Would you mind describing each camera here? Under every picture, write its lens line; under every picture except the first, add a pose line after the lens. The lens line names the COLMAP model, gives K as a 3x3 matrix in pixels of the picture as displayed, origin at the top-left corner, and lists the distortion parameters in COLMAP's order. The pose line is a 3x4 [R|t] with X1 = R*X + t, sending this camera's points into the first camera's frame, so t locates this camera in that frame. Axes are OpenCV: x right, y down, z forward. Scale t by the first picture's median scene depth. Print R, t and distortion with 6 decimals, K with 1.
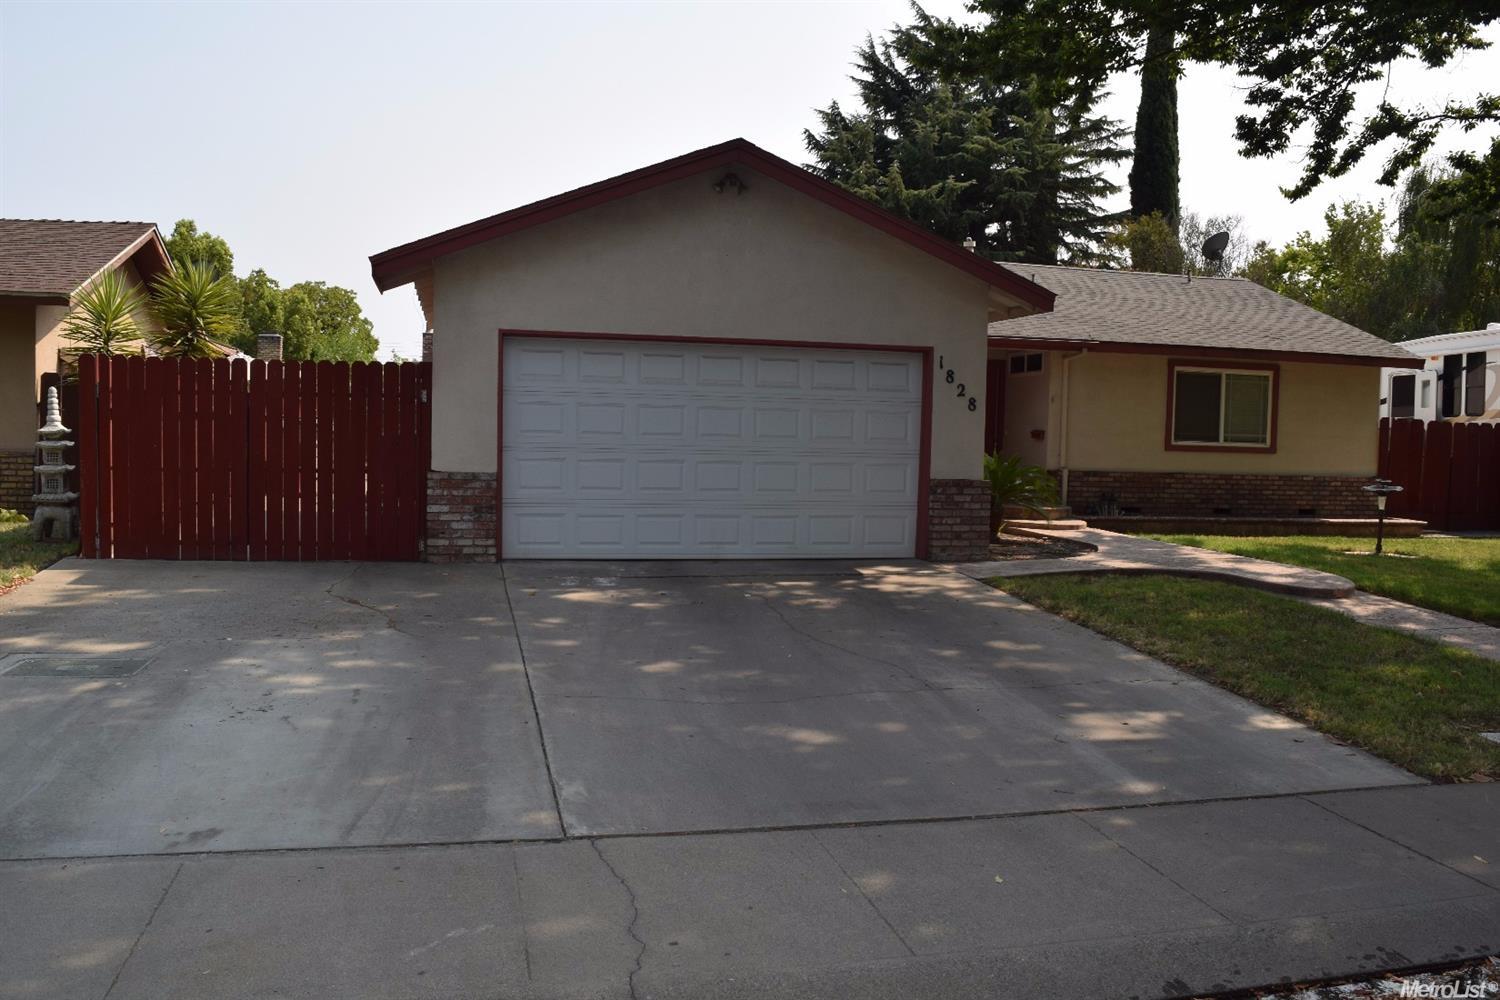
lens RADIAL K [[1202.4, 0, 750.0], [0, 1202.4, 500.0], [0, 0, 1]] dist [-0.095037, 0.006002]
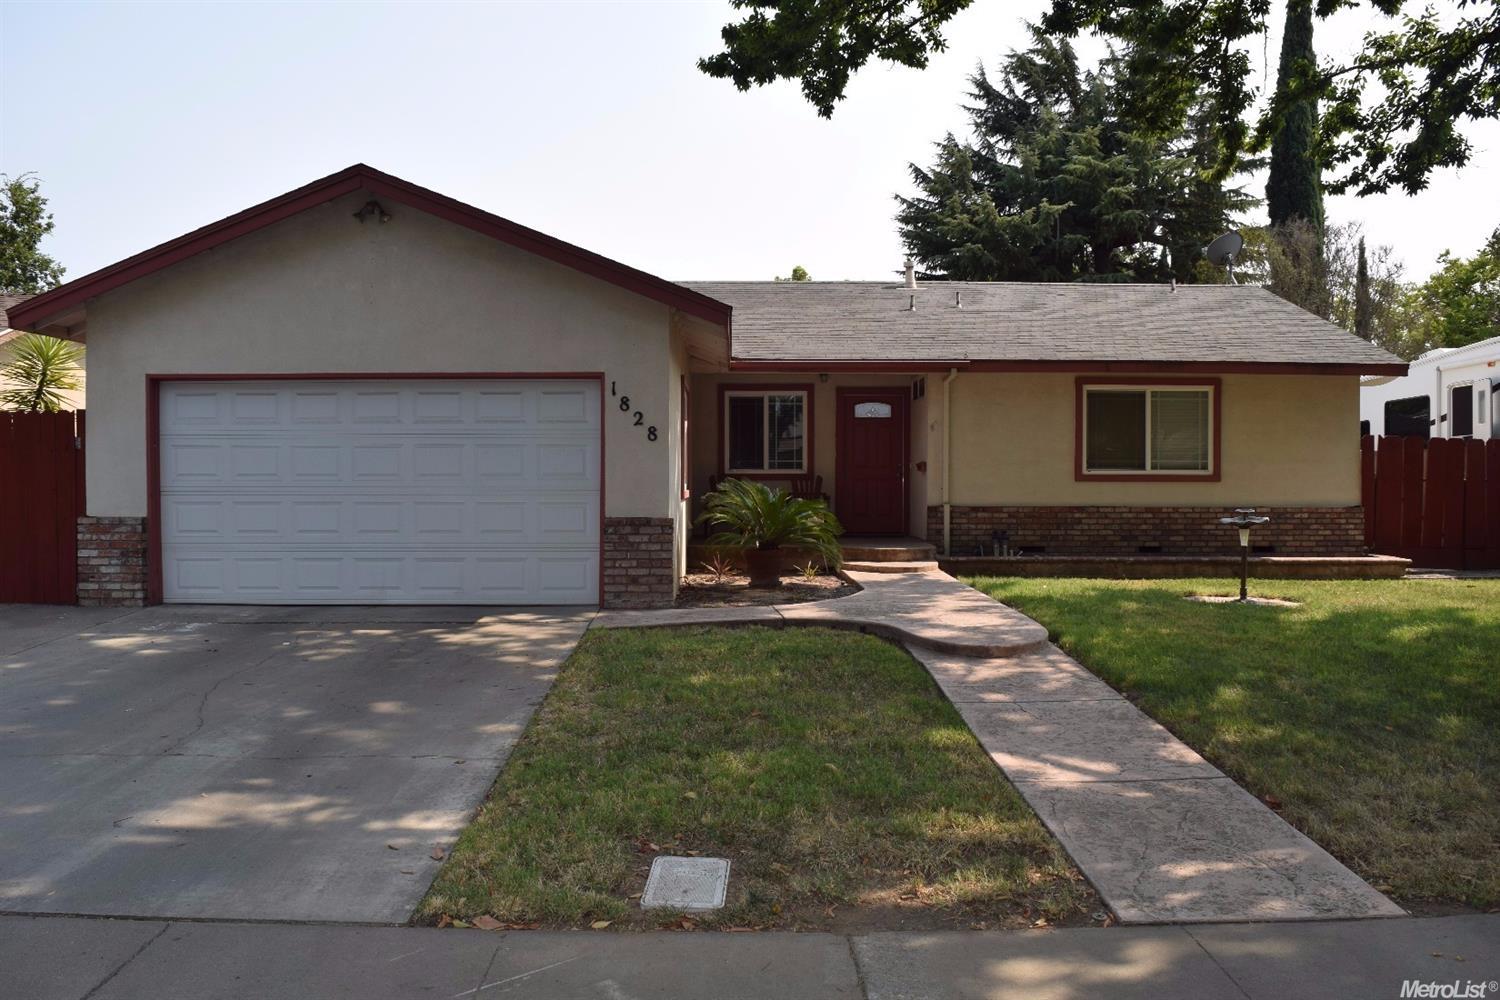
lens RADIAL K [[1180.8, 0, 750.0], [0, 1180.8, 500.0], [0, 0, 1]] dist [-0.092320, 0.014881]
pose [[0.975867, -0.017834, -0.217637, 0.313100], [0.009768, 0.999227, -0.038081, 0.002968], [0.218148, 0.035036, 0.975287, 0.107795]]
